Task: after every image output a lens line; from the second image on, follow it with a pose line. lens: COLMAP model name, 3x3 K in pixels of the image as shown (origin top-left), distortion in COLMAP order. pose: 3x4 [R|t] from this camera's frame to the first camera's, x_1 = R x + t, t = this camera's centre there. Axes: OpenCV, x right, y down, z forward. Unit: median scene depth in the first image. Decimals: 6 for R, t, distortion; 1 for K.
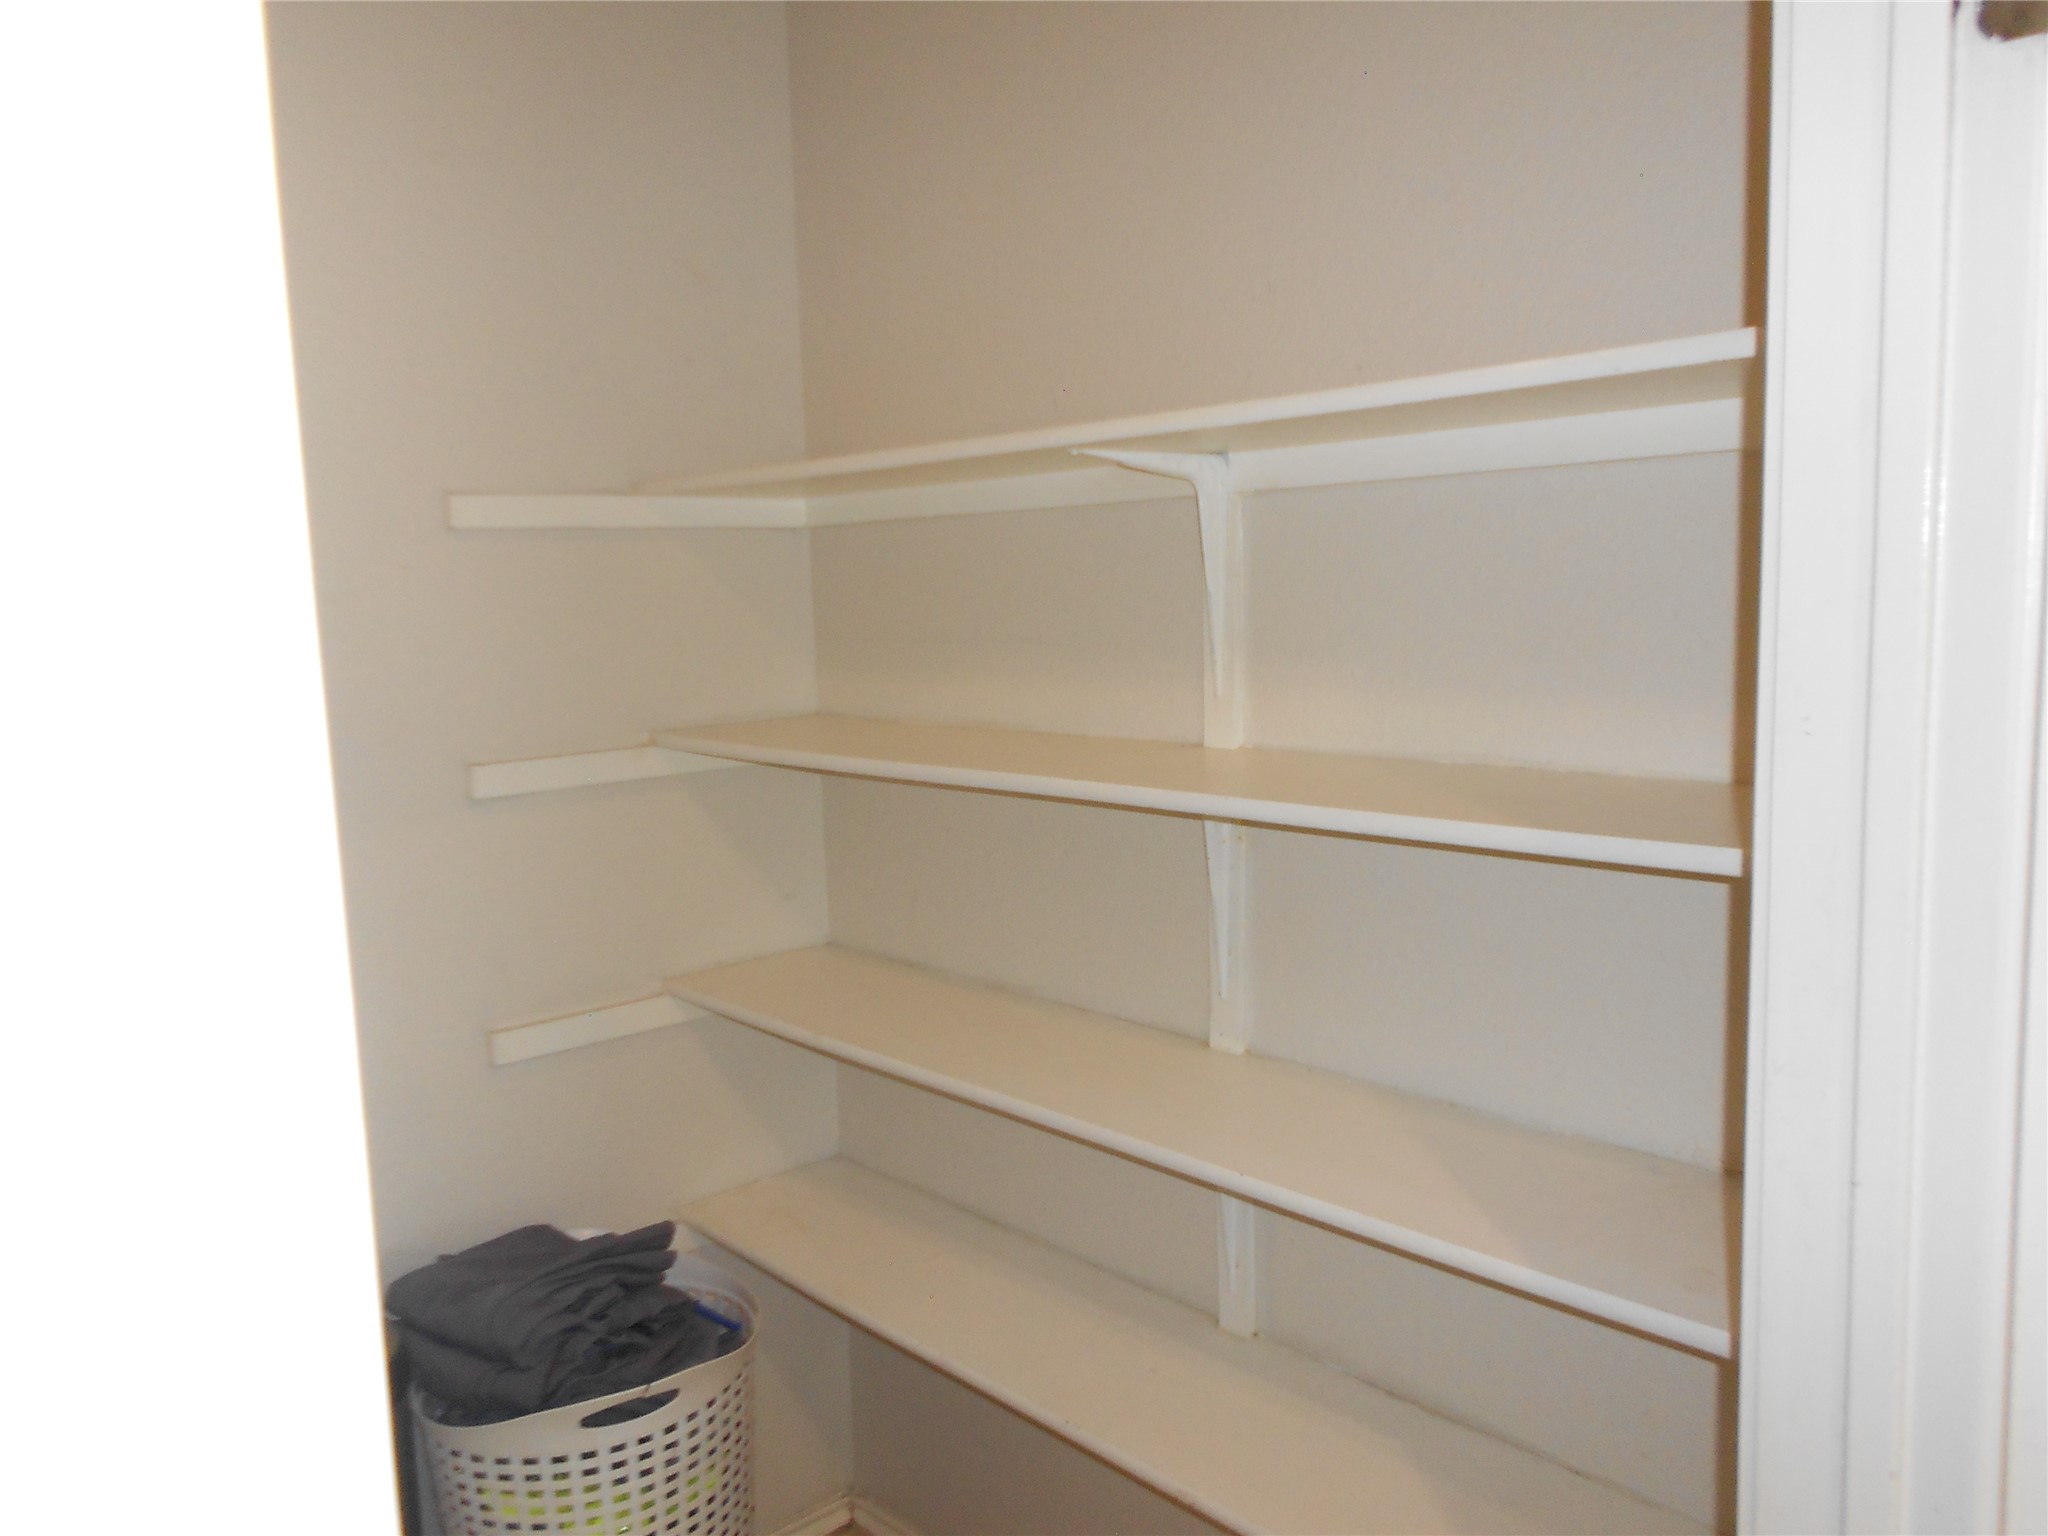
lens RADIAL K [[1569.5, 0, 1024.0], [0, 1569.5, 768.0], [0, 0, 1]] dist [-0.005352, -0.004893]
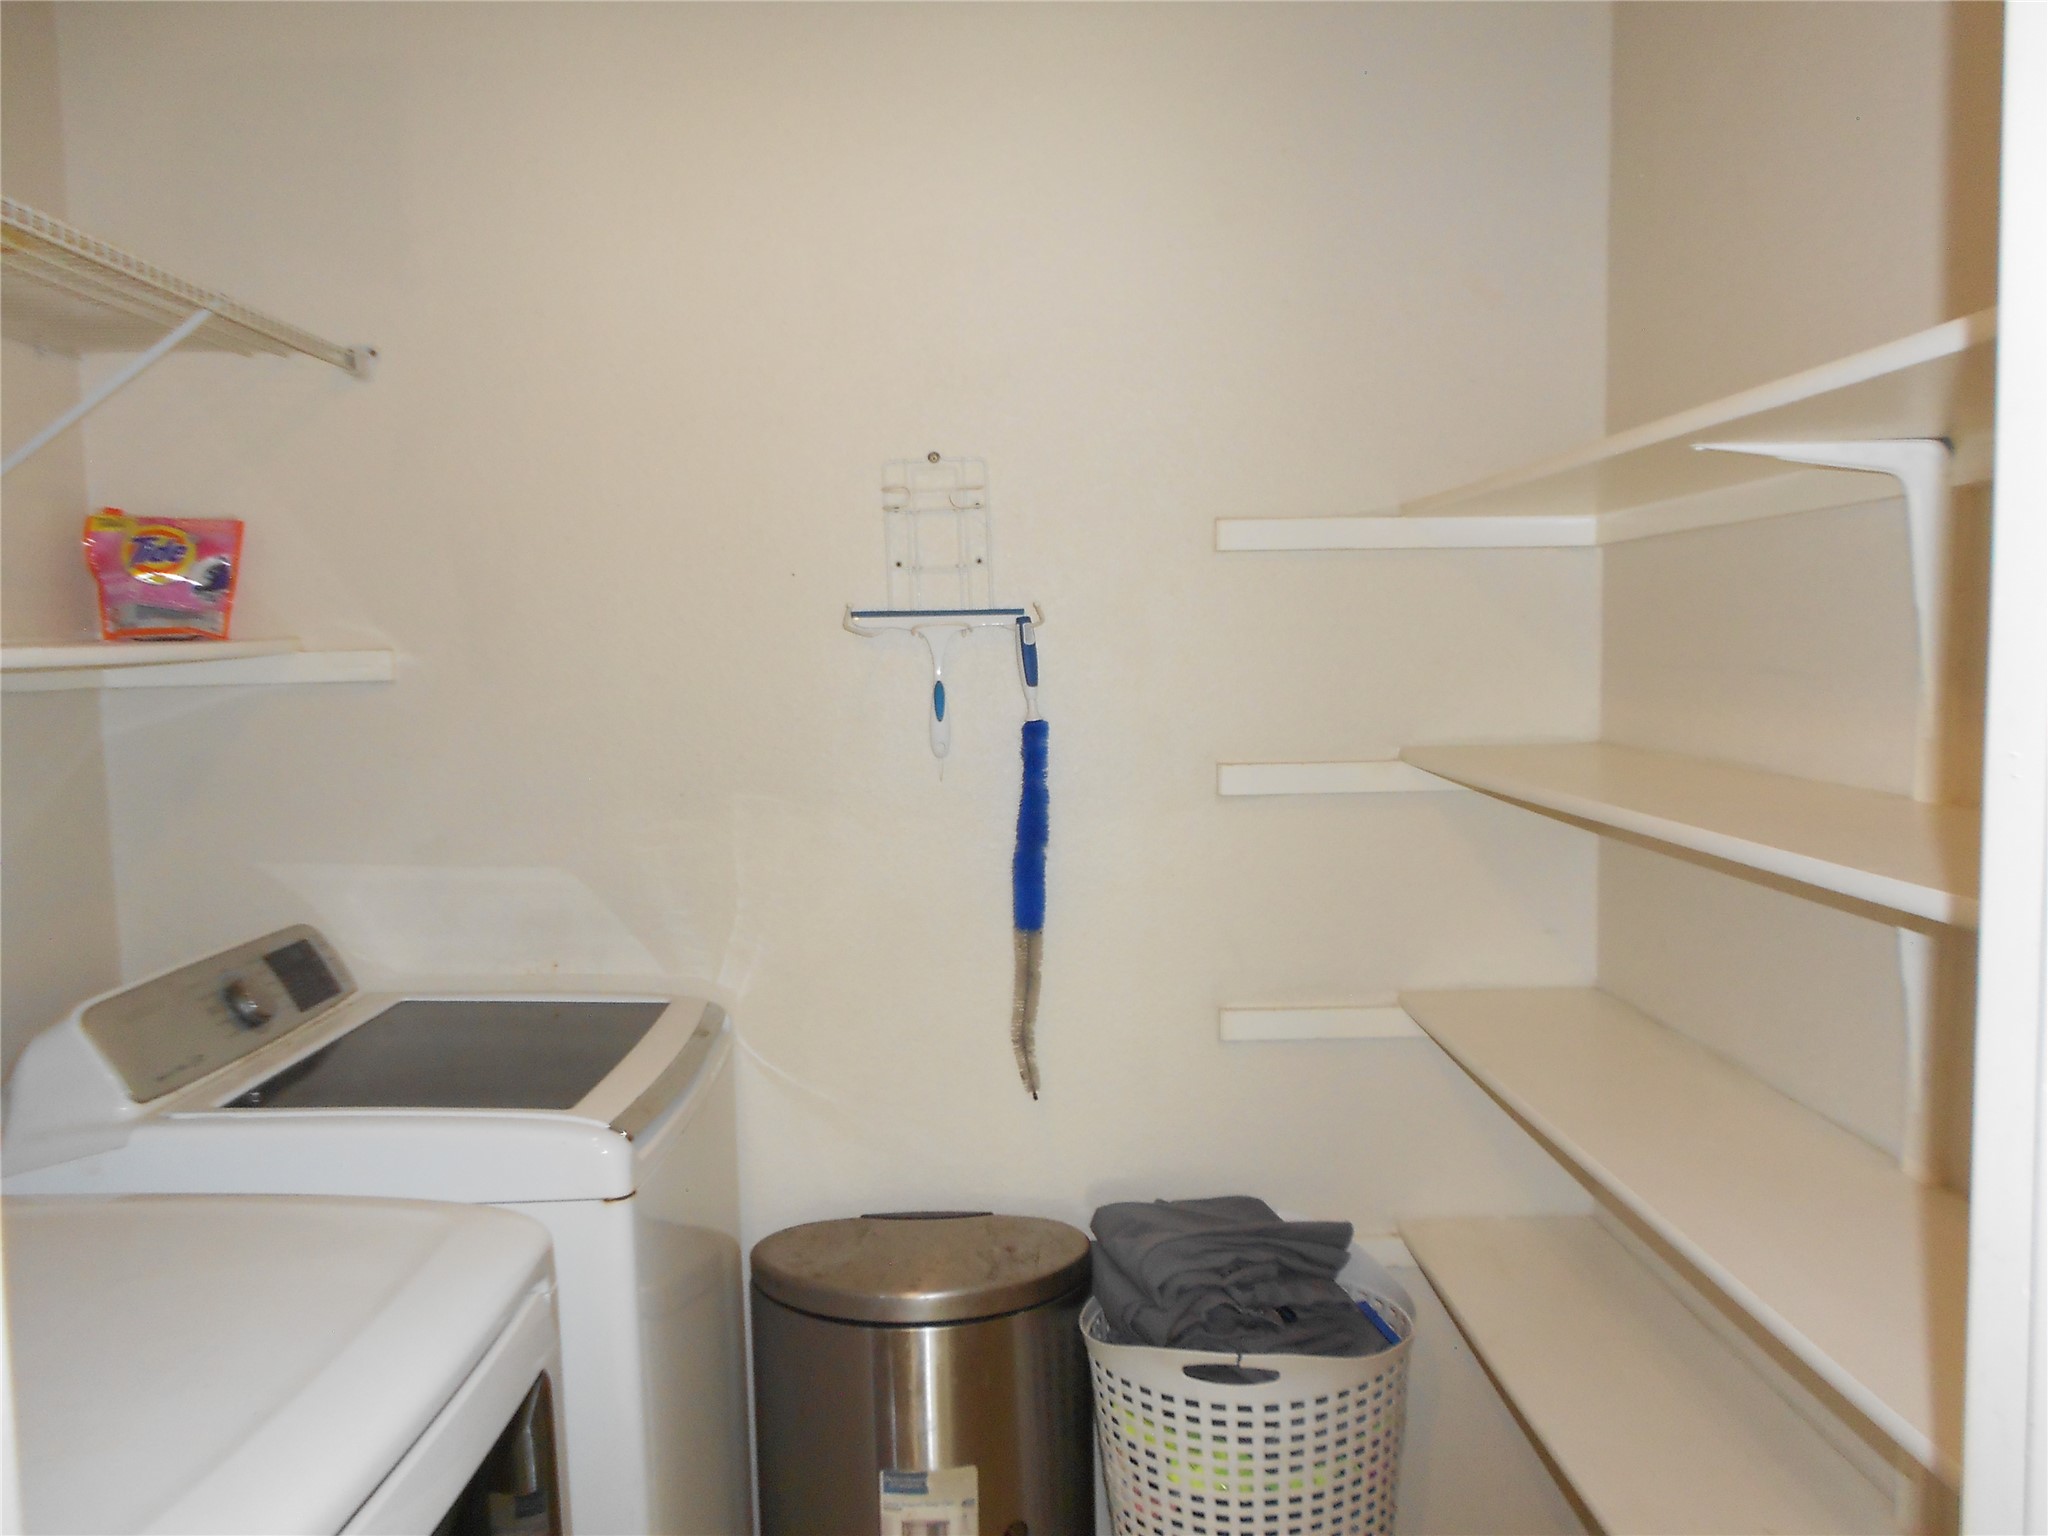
lens RADIAL K [[1566.9, 0, 1024.0], [0, 1566.9, 768.0], [0, 0, 1]] dist [0.001019, -0.005239]
pose [[0.755927, 0.072894, -0.650586, 0.277215], [-0.087870, 0.996087, 0.009507, 0.002683], [0.648733, 0.049981, 0.759373, 0.076761]]
